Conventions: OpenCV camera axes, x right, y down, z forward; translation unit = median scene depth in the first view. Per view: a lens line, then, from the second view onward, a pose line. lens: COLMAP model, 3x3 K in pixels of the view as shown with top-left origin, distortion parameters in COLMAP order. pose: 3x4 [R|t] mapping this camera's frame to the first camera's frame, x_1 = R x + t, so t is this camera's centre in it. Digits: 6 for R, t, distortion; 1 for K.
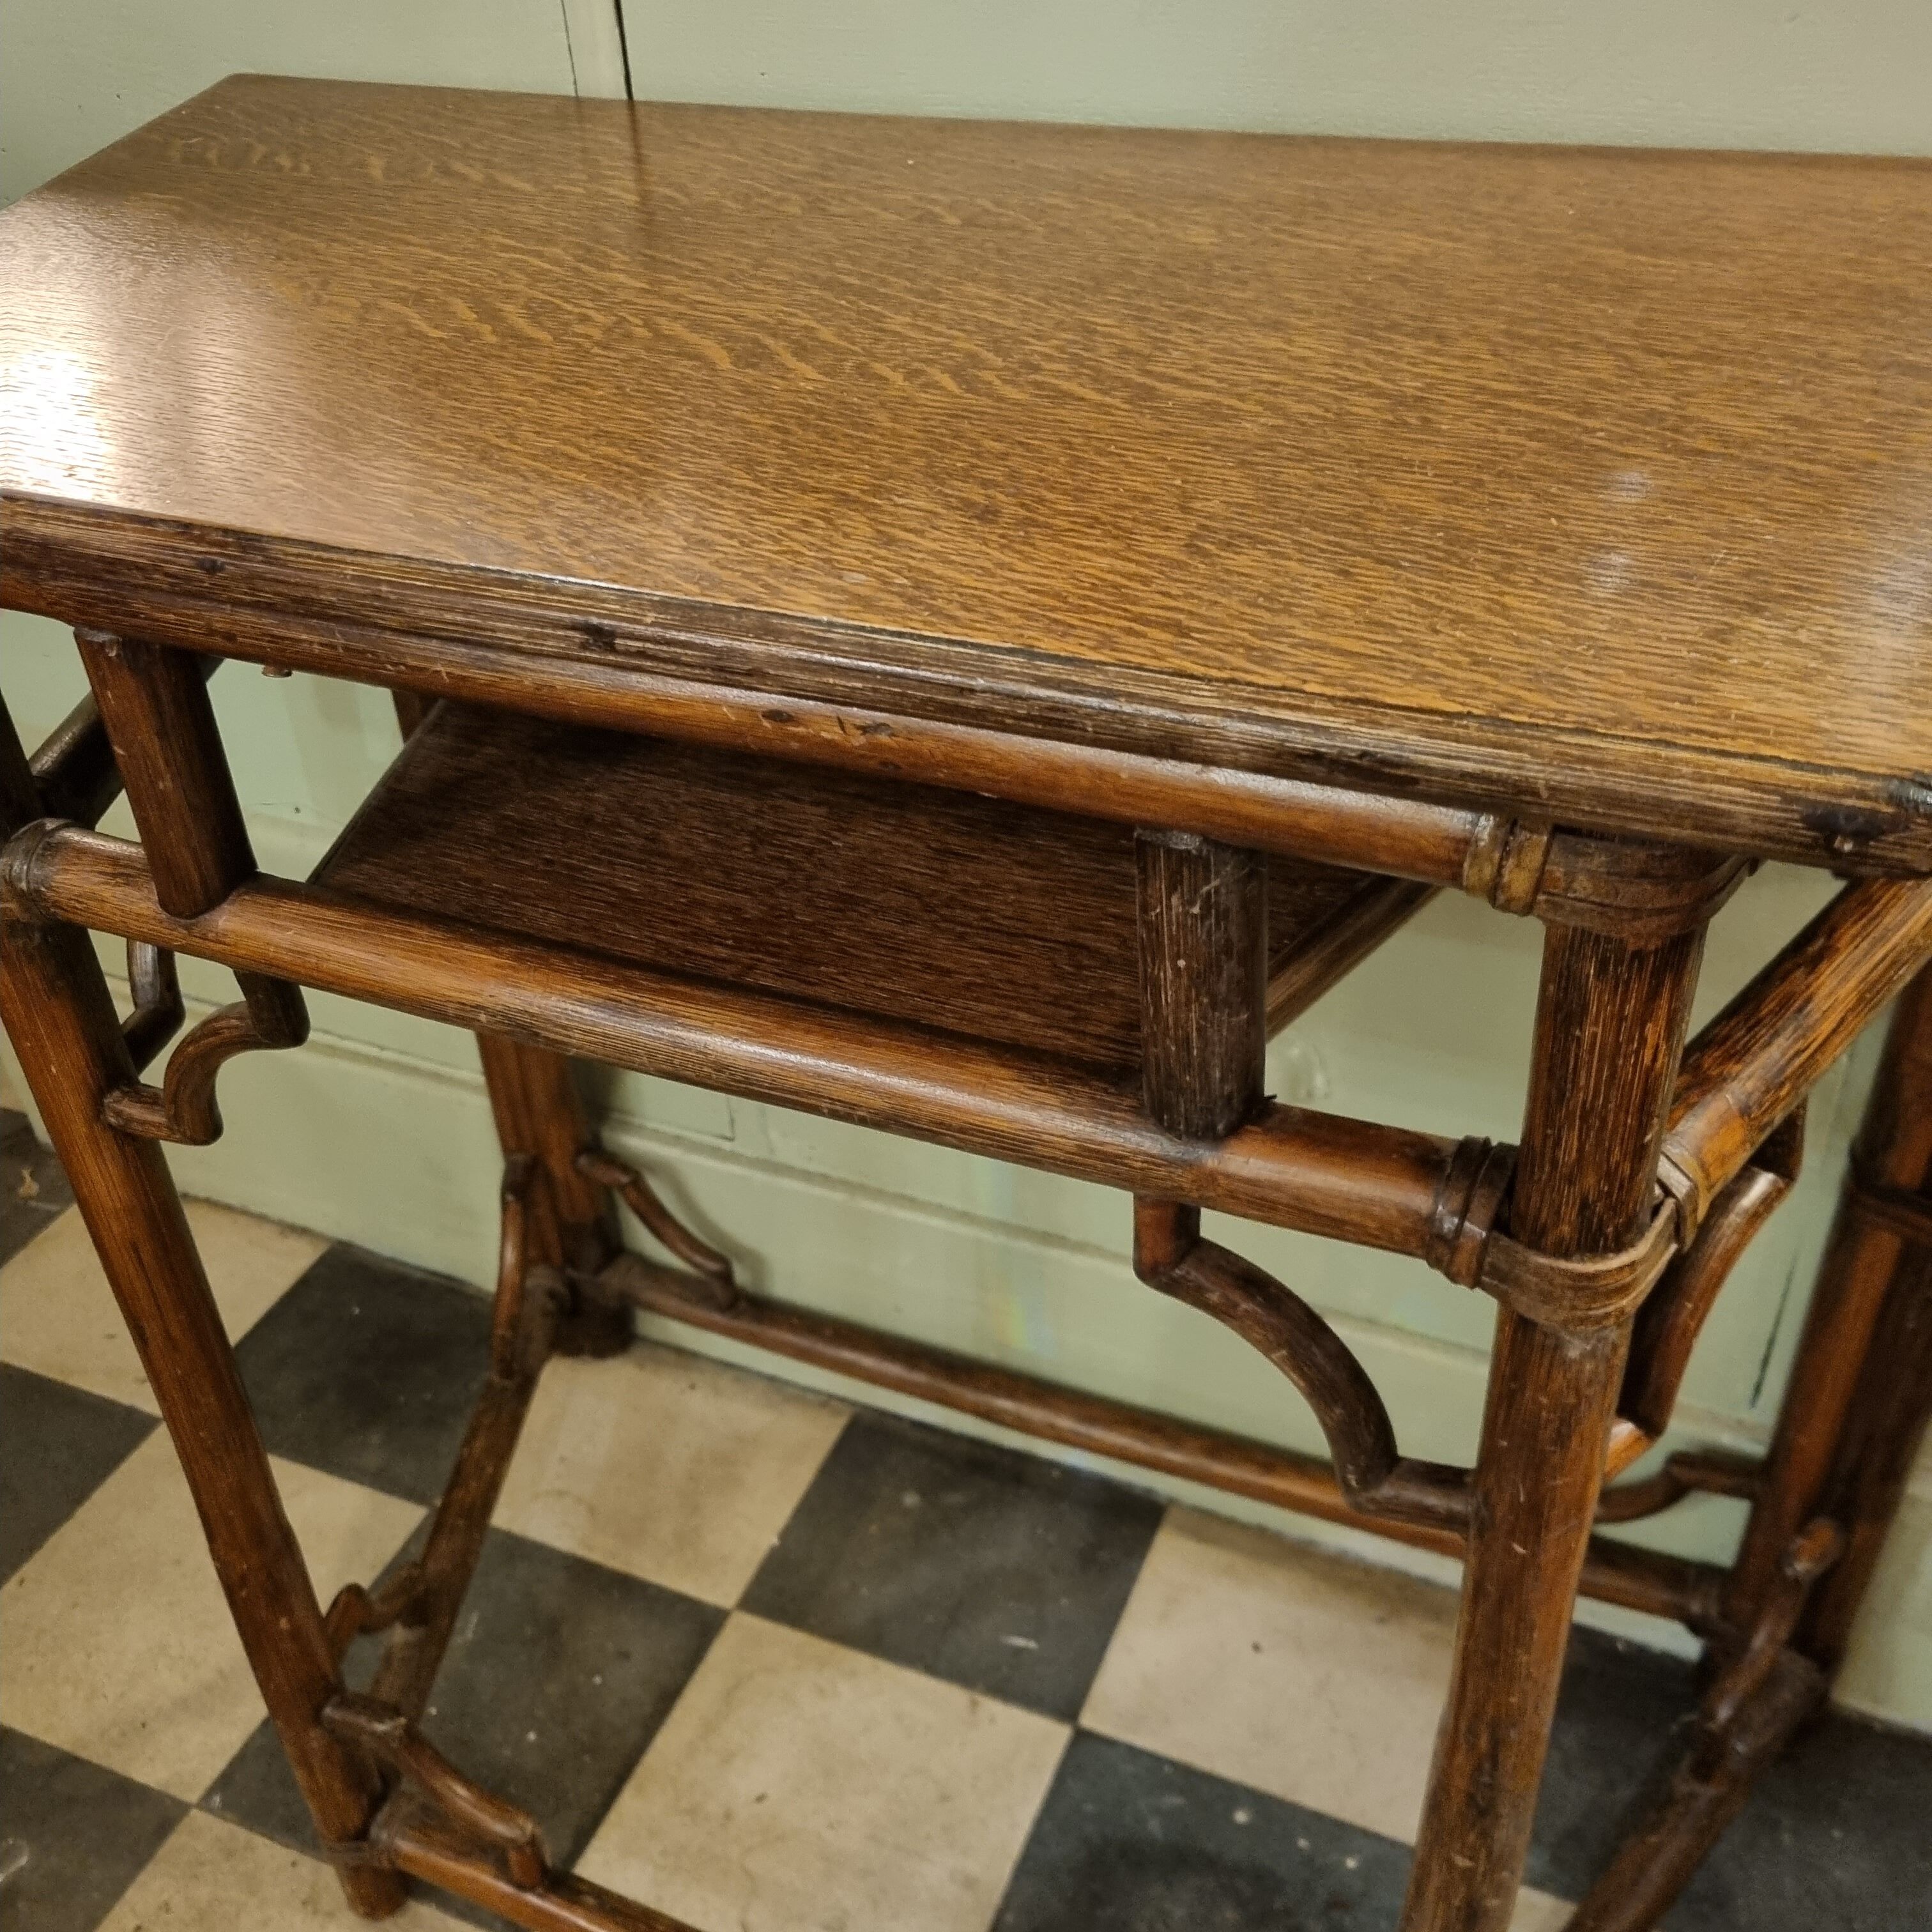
lens RADIAL K [[1977.4, 0, 944.0], [0, 1977.4, 988.2], [0, 0, 1]] dist [0.043206, -0.023205]
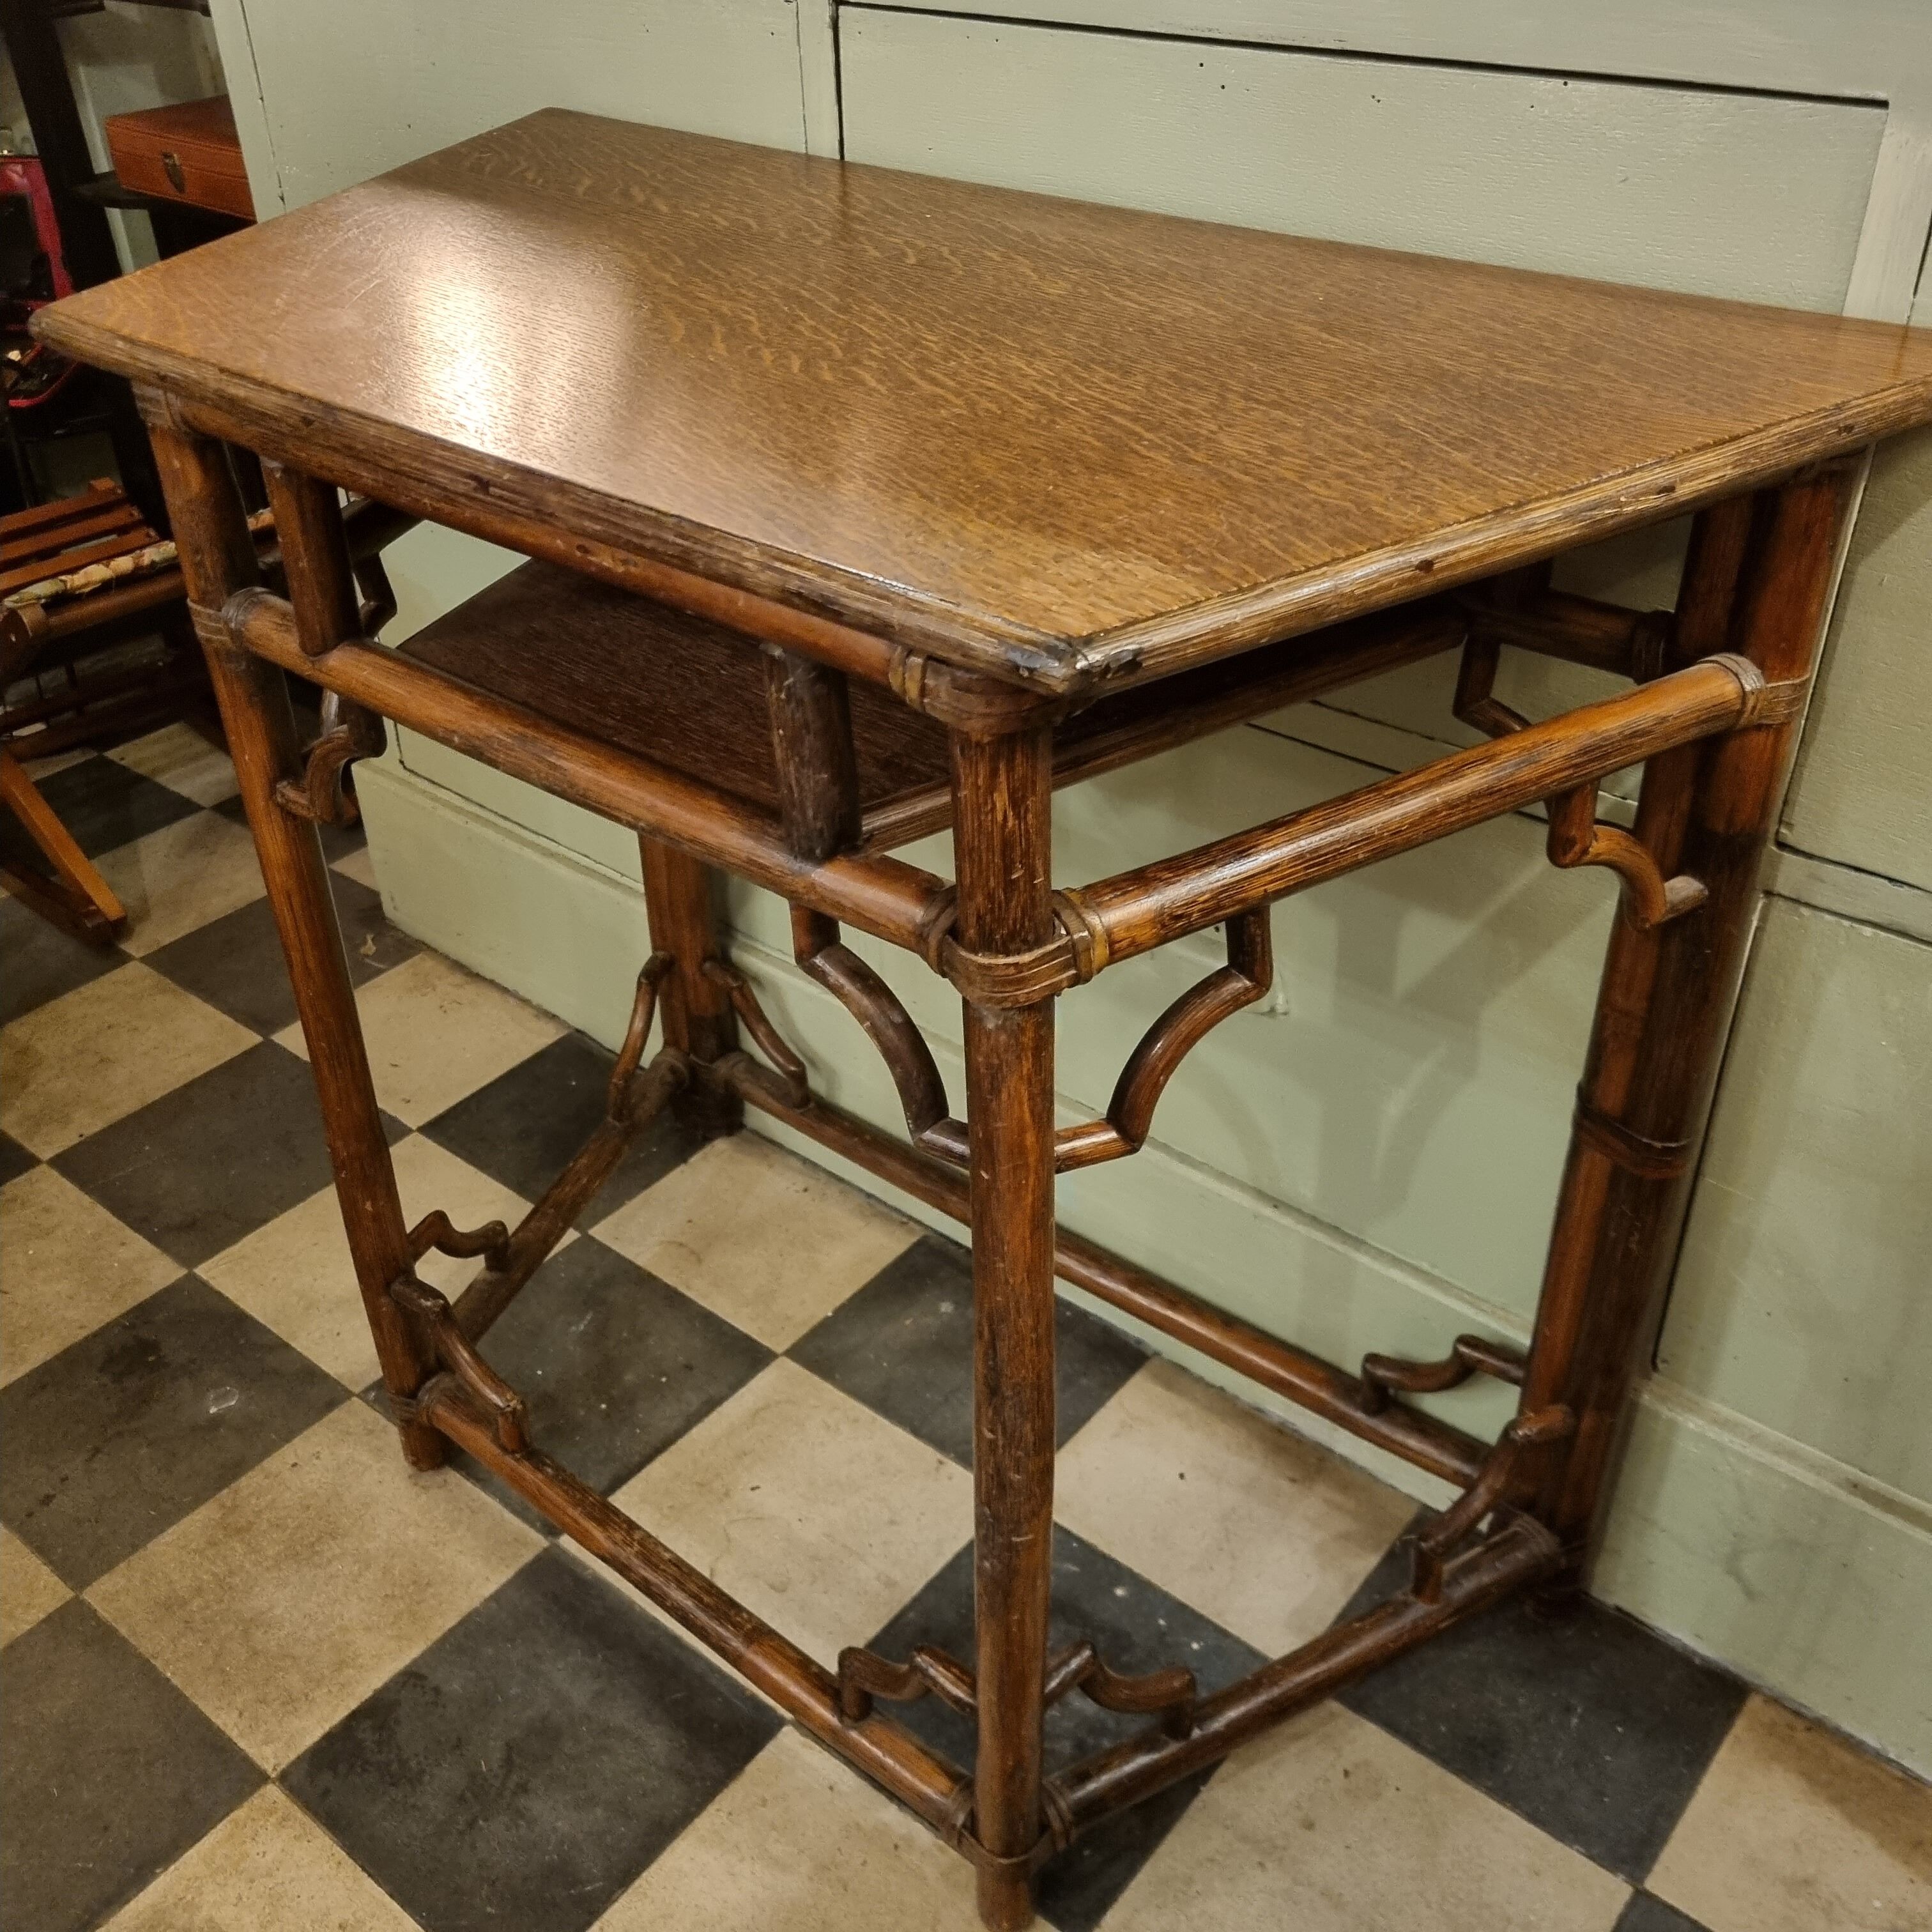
lens RADIAL K [[1974.1, 0, 946.4], [0, 1974.1, 972.8], [0, 0, 1]] dist [0.042499, 0.005186]
pose [[0.957866, 0.175625, -0.227262, 0.460588], [-0.178641, 0.983887, 0.007396, 0.102114], [0.224899, 0.033514, 0.973805, -0.370079]]
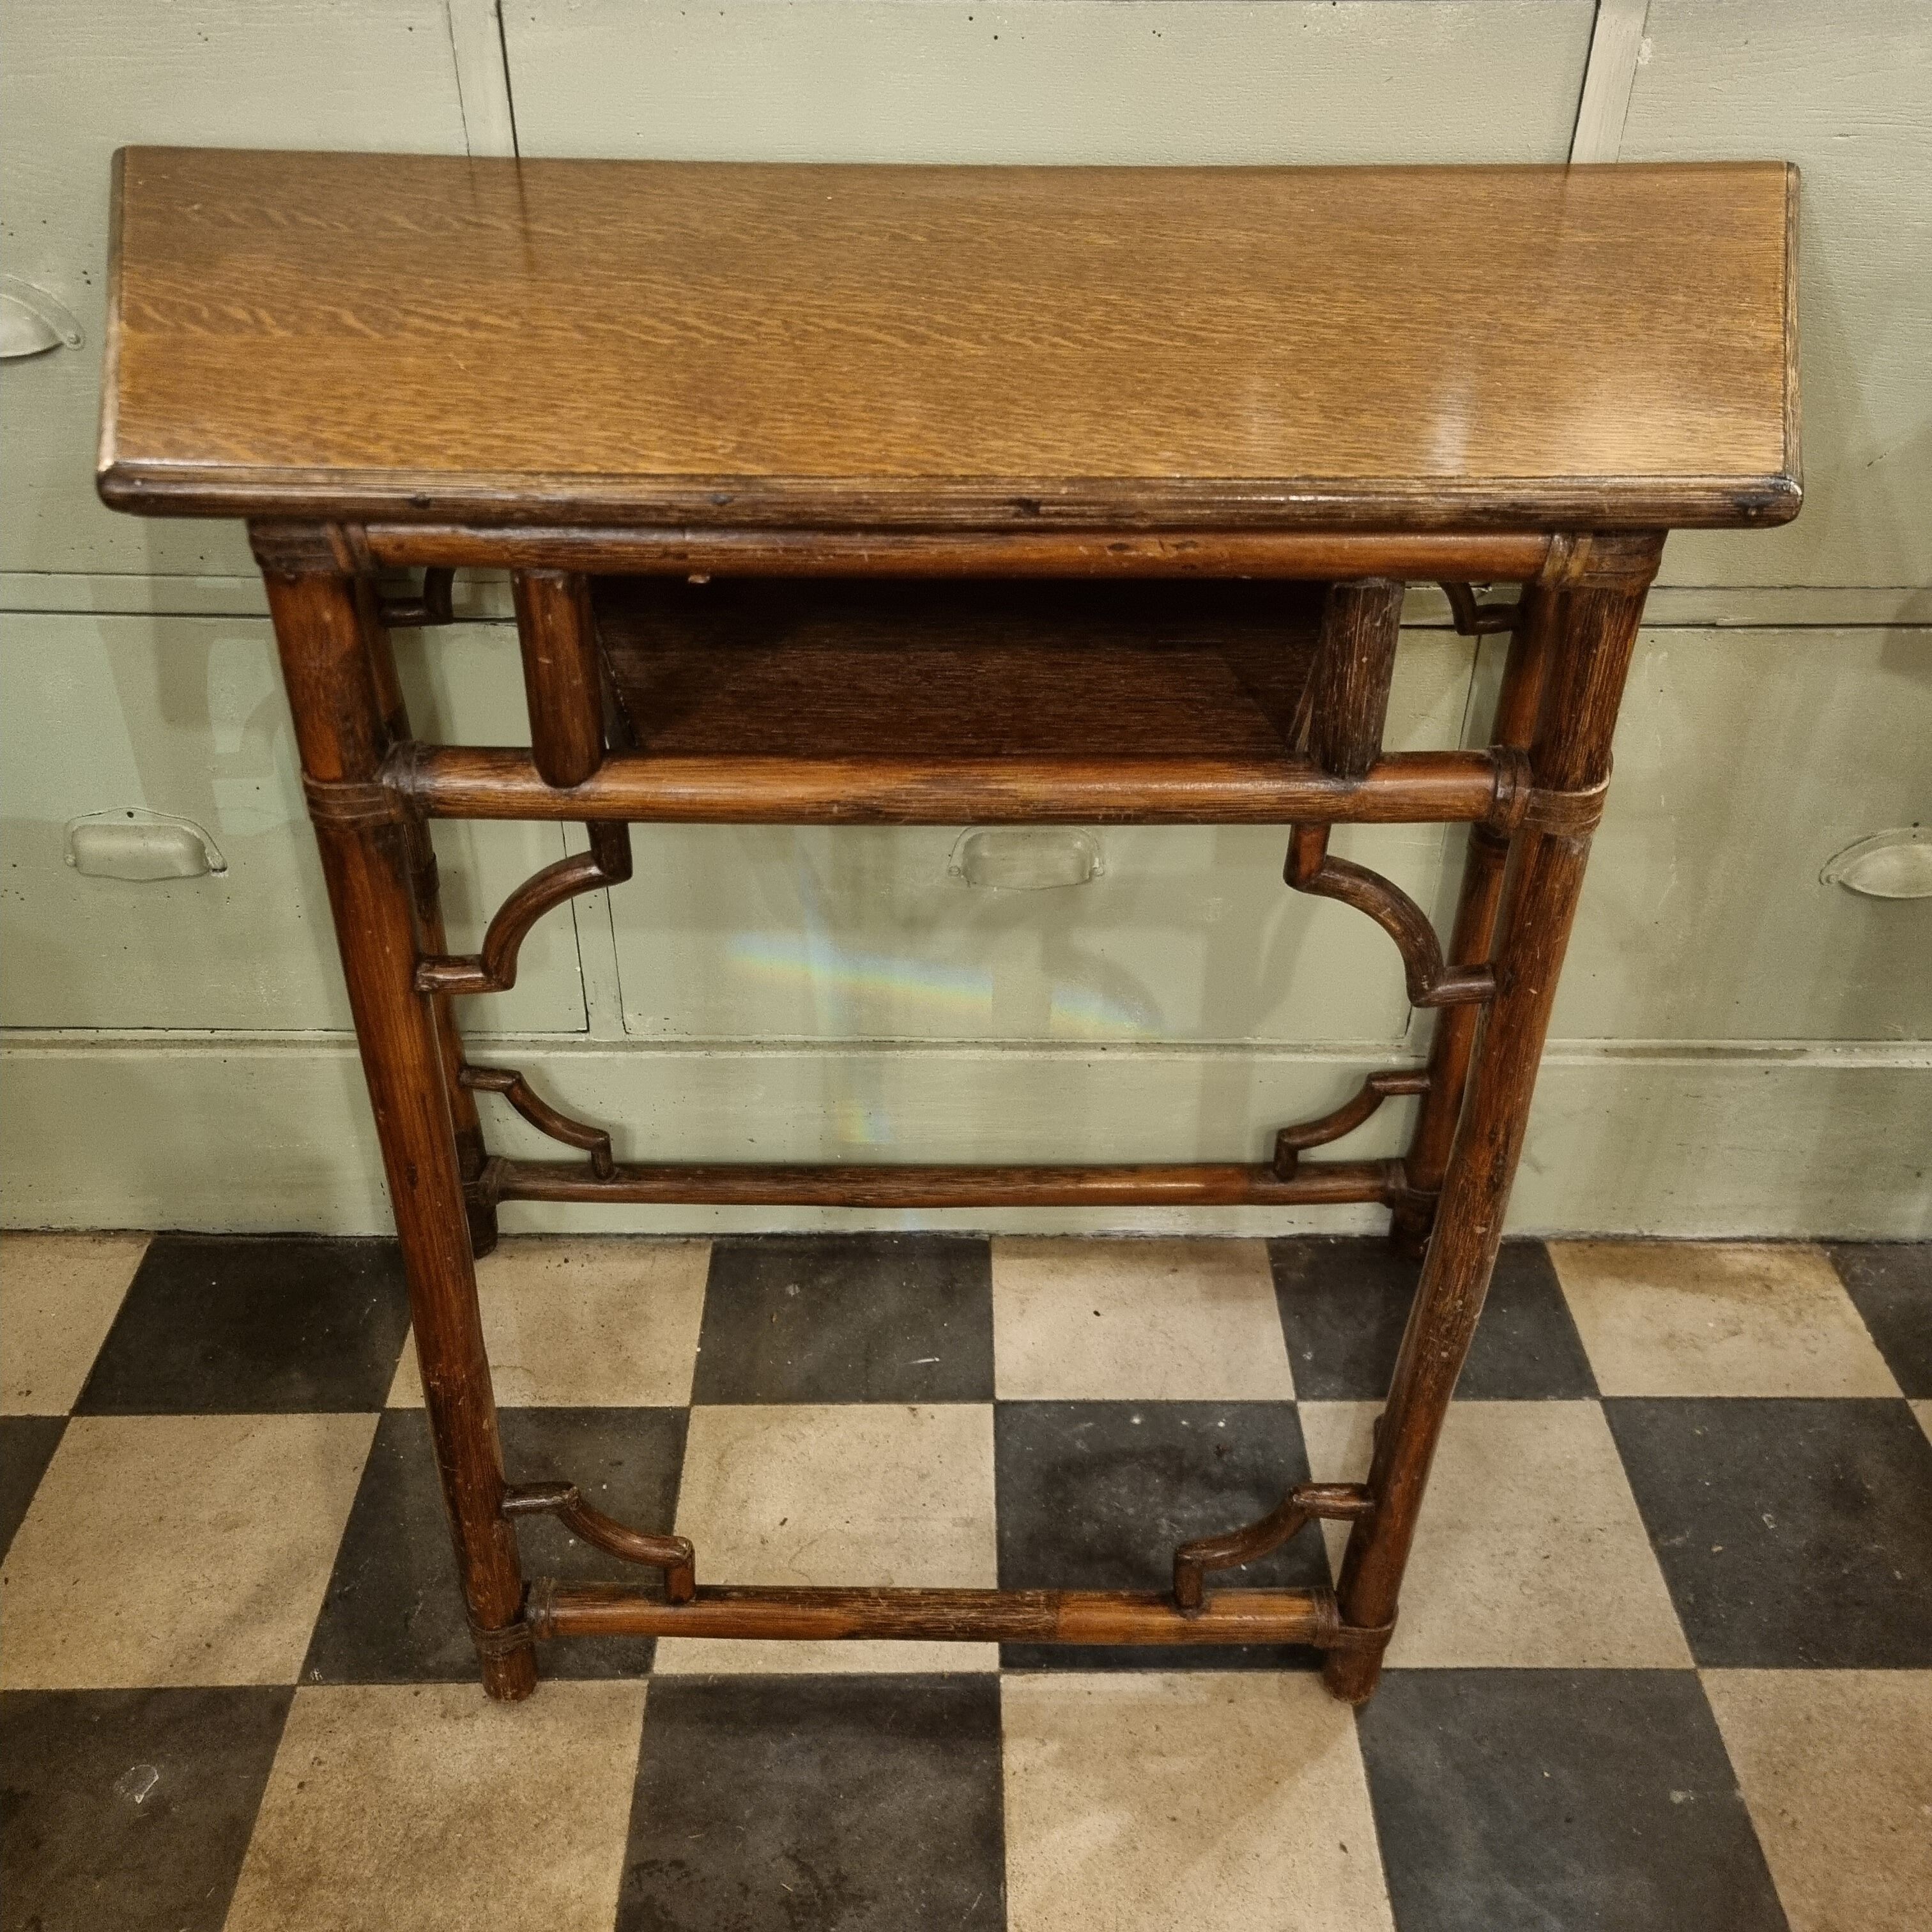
lens RADIAL K [[1963.0, 0, 965.3], [0, 1963.0, 977.4], [0, 0, 1]] dist [0.058045, -0.029924]
pose [[0.909893, -0.194240, 0.366558, -0.680159], [0.195134, 0.980152, 0.035010, 0.101185], [-0.366083, 0.039673, 0.929736, -0.349479]]
